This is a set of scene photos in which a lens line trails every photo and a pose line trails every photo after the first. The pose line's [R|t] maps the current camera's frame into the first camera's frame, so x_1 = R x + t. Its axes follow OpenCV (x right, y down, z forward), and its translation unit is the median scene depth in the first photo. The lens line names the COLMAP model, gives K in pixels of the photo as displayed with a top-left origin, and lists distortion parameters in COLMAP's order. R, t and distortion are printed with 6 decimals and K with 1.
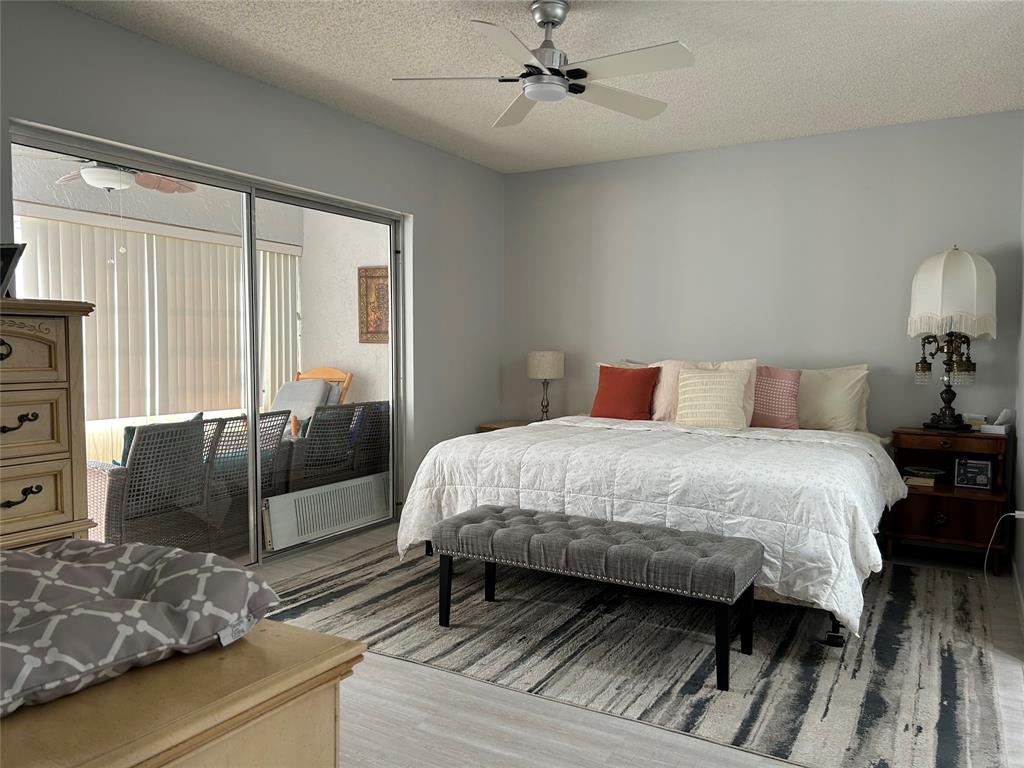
lens RADIAL K [[767.7, 0, 517.2], [0, 767.7, 385.9], [0, 0, 1]] dist [0.039461, -0.034027]
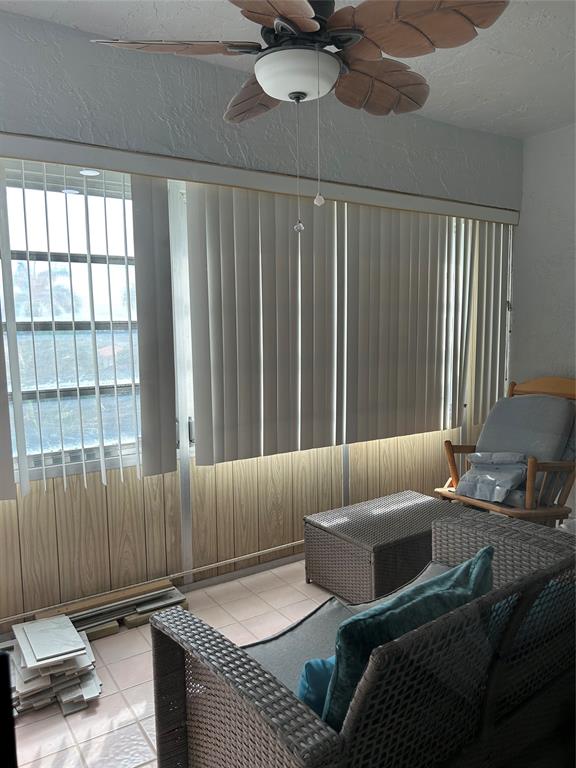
lens RADIAL K [[575.8, 0, 287.5], [0, 575.8, 388.7], [0, 0, 1]] dist [0.039461, -0.034027]
pose [[0.885949, 0.043573, -0.461731, -0.406141], [-0.010059, 0.997148, 0.074799, -0.095059], [0.463674, -0.061623, 0.883861, 0.755095]]
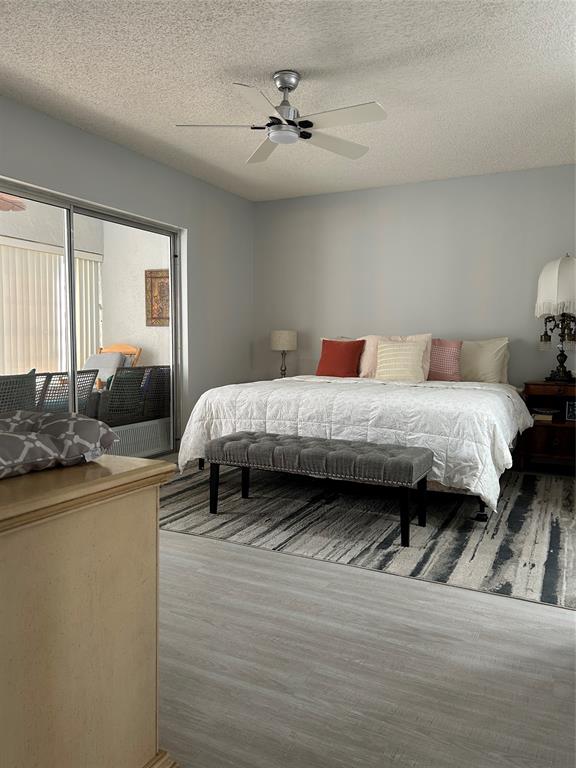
lens RADIAL K [[575.8, 0, 291.6], [0, 575.8, 378.6], [0, 0, 1]] dist [0.039461, -0.034027]
pose [[0.998567, -0.002176, 0.053472, -0.006217], [0.001520, 0.999923, 0.012301, 0.045583], [-0.053495, -0.012202, 0.998494, -0.065658]]
